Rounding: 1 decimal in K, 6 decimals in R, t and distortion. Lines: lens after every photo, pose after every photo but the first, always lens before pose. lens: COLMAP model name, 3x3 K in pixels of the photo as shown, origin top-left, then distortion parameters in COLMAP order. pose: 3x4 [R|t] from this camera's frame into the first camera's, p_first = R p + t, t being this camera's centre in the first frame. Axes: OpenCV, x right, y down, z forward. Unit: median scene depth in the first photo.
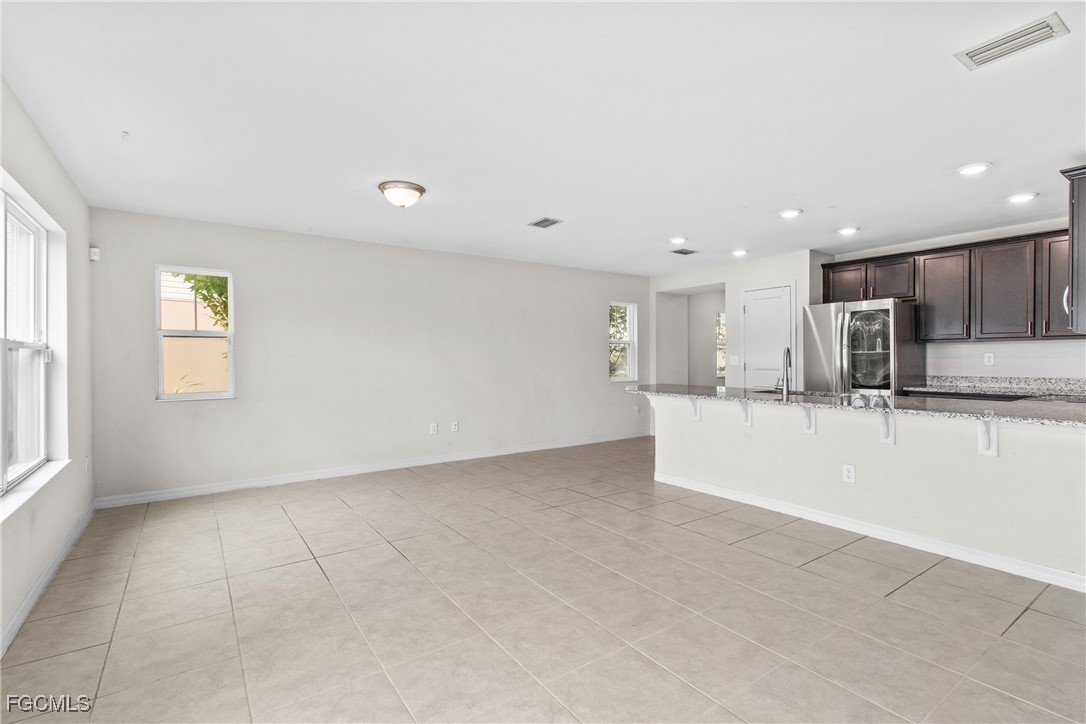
lens RADIAL K [[504.5, 0, 544.9], [0, 504.5, 361.2], [0, 0, 1]] dist [-0.002319, -0.000633]
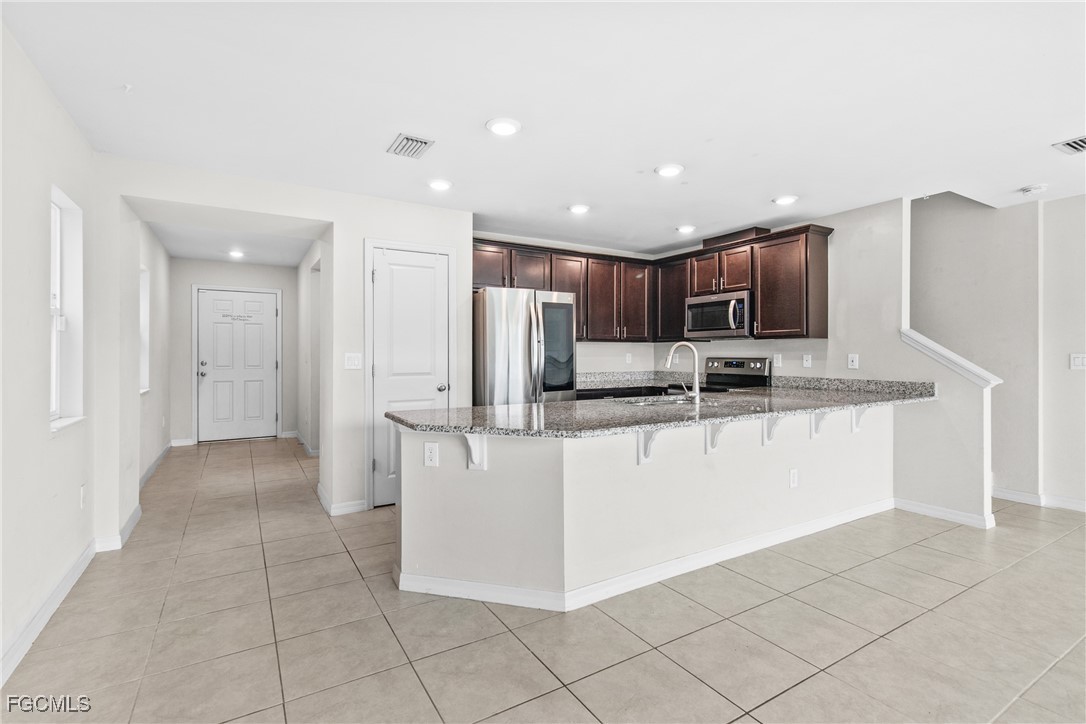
lens RADIAL K [[504.5, 0, 536.3], [0, 504.5, 357.9], [0, 0, 1]] dist [-0.002319, -0.000633]
pose [[0.061374, -0.002423, 0.998112, -0.277780], [0.003179, 0.999992, 0.002232, -0.006104], [-0.998110, 0.003036, 0.061381, 1.055153]]
